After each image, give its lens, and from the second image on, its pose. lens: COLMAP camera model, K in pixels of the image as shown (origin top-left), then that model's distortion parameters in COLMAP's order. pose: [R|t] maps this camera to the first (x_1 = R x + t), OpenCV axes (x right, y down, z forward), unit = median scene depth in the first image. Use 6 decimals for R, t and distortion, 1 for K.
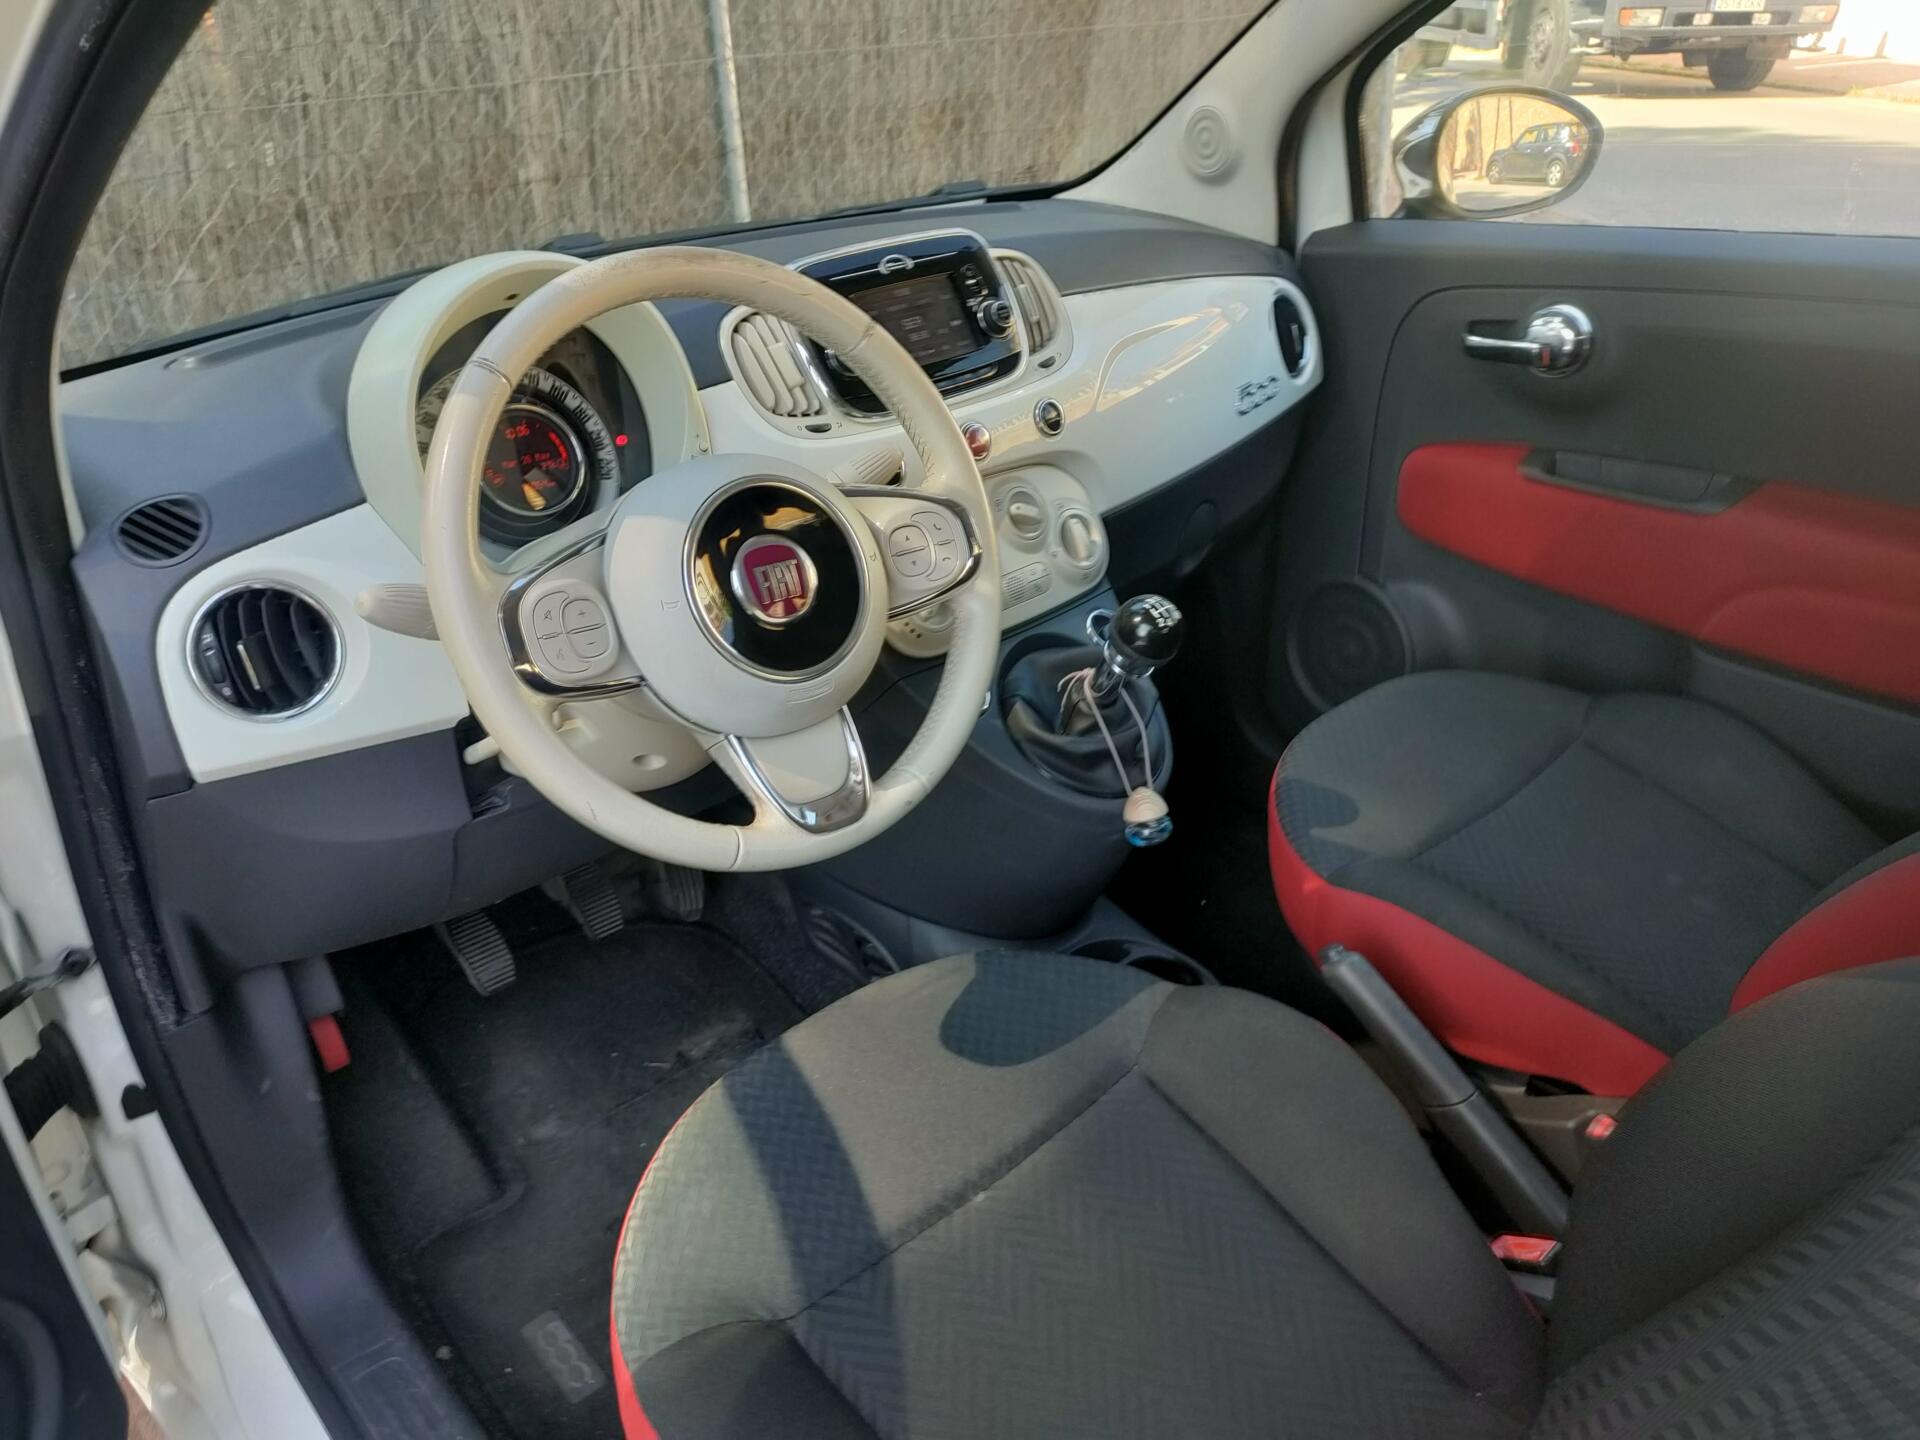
lens RADIAL K [[1427.1, 0, 954.2], [0, 1427.1, 717.2], [0, 0, 1]] dist [0.016203, 0.001215]
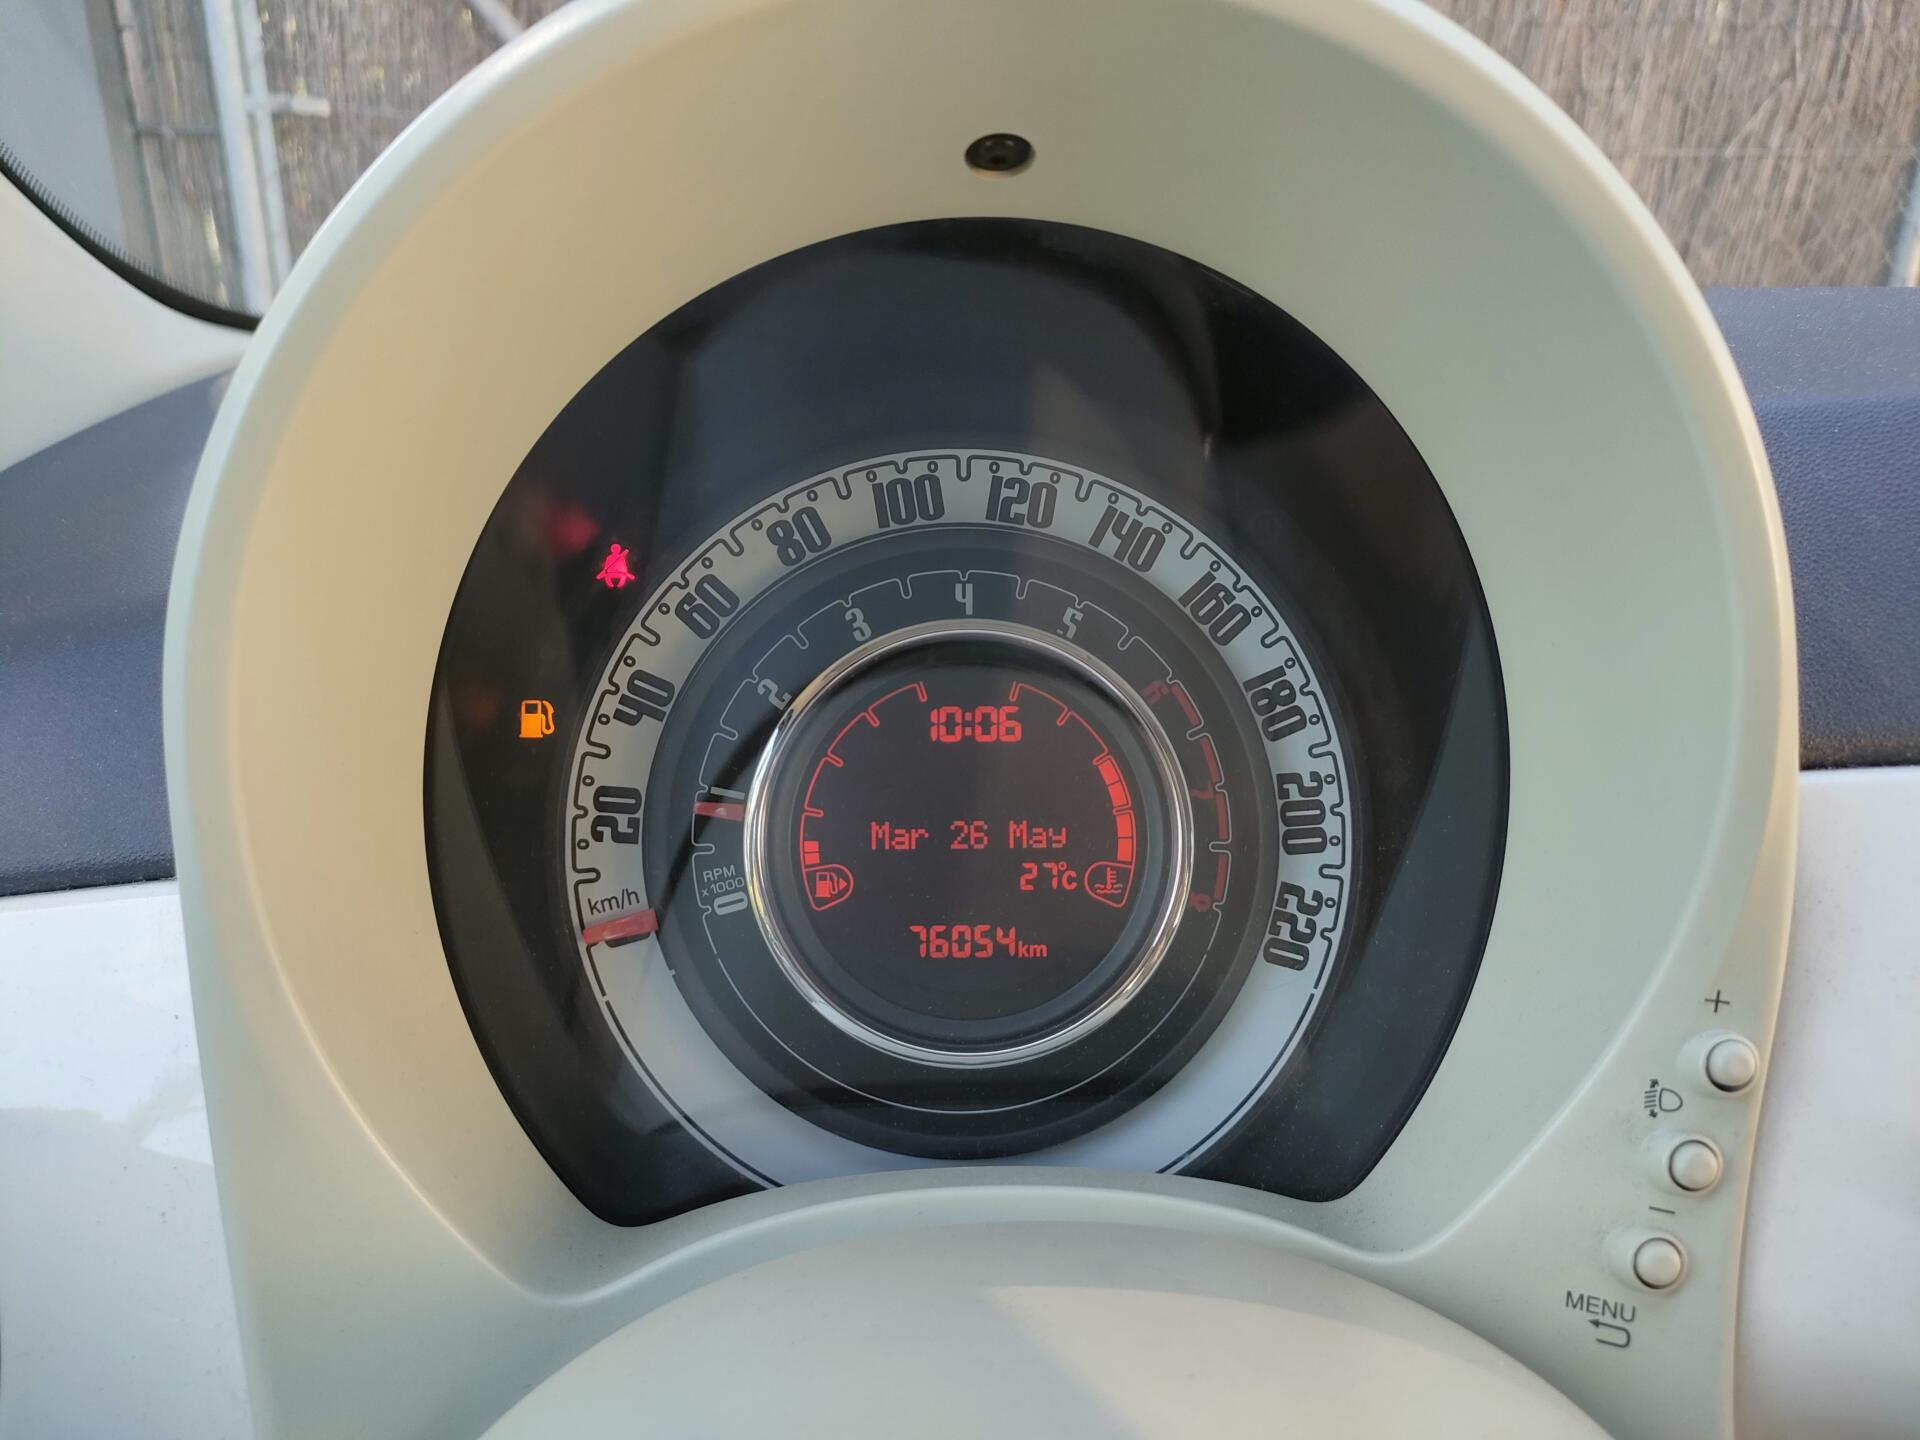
lens RADIAL K [[1427.1, 0, 962.8], [0, 1427.1, 712.3], [0, 0, 1]] dist [0.016203, 0.001215]
pose [[0.768580, 0.286418, -0.572057, -0.050277], [-0.338656, 0.940774, 0.016031, -0.063825], [0.542768, 0.181409, 0.820057, 0.245909]]
